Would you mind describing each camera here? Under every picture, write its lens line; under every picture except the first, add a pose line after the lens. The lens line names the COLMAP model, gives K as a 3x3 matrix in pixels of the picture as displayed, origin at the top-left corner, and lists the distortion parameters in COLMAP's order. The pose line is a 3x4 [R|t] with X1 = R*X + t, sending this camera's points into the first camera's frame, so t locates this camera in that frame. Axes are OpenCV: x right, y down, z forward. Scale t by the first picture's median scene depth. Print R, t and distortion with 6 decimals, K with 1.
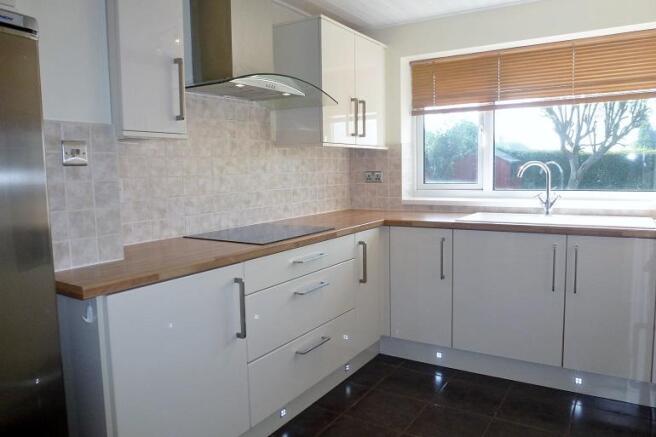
lens RADIAL K [[502.2, 0, 328.0], [0, 502.2, 218.5], [0, 0, 1]] dist [0.000001, -0.001828]
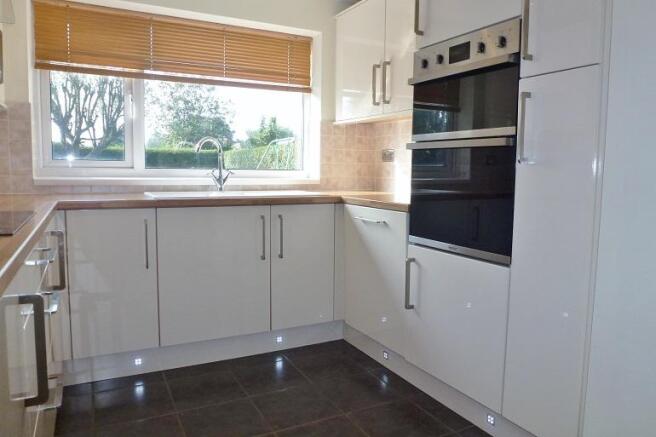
lens RADIAL K [[481.4, 0, 328.0], [0, 481.4, 218.5], [0, 0, 1]] dist [-0.011804, -0.002145]
pose [[0.518150, -0.064234, 0.852874, -0.253157], [0.059814, 0.997456, 0.038784, 0.020690], [-0.853196, 0.030918, 0.520674, 0.277852]]
